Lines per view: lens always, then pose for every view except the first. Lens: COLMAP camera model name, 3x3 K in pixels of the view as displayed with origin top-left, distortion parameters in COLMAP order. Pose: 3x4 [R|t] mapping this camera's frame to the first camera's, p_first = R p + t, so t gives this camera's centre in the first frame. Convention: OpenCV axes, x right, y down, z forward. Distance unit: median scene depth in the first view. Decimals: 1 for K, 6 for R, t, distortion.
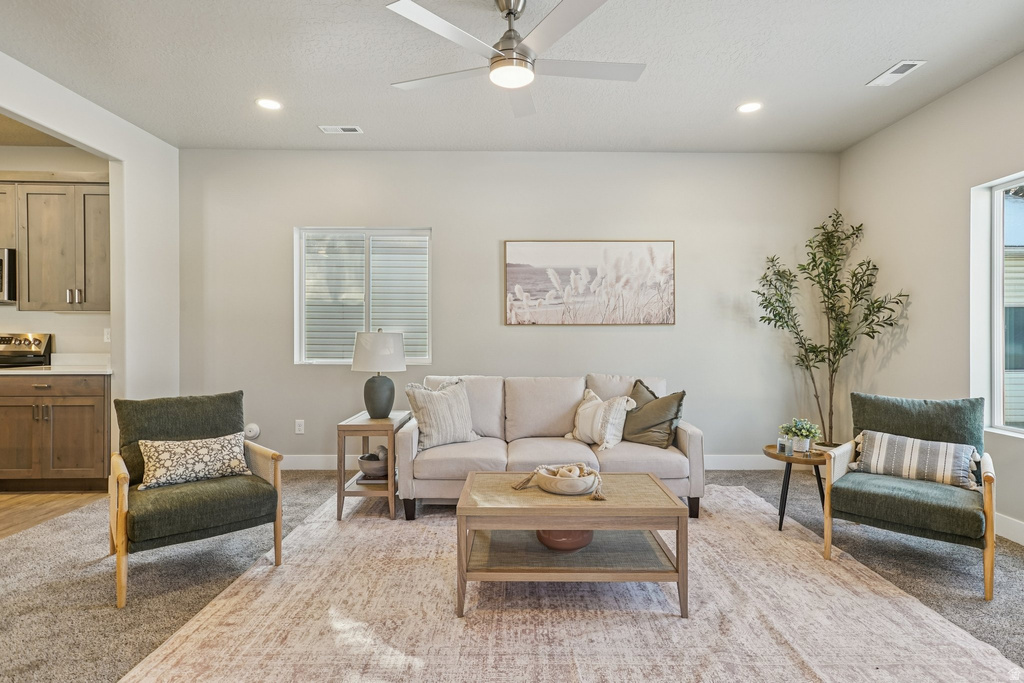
lens RADIAL K [[529.2, 0, 515.6], [0, 529.2, 335.6], [0, 0, 1]] dist [0.004417, 0.002050]
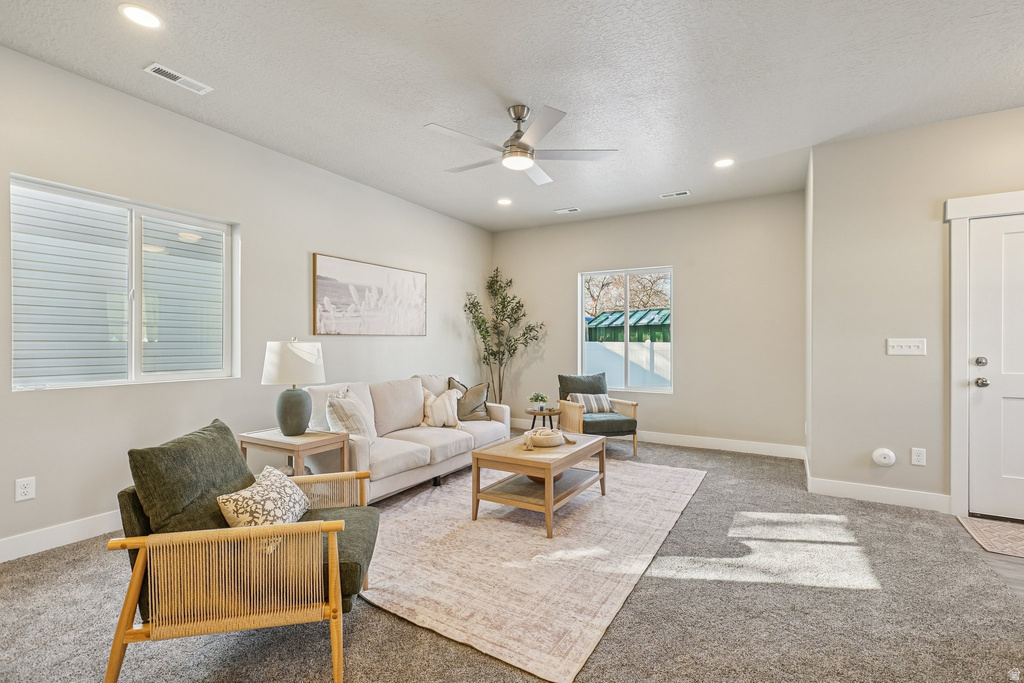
lens RADIAL K [[461.5, 0, 517.7], [0, 461.5, 341.4], [0, 0, 1]] dist [0.003766, 0.000759]
pose [[0.517388, 0.003048, 0.855745, -0.611883], [-0.000211, 0.999994, -0.003434, -0.003910], [-0.855751, 0.001596, 0.517386, 0.204828]]
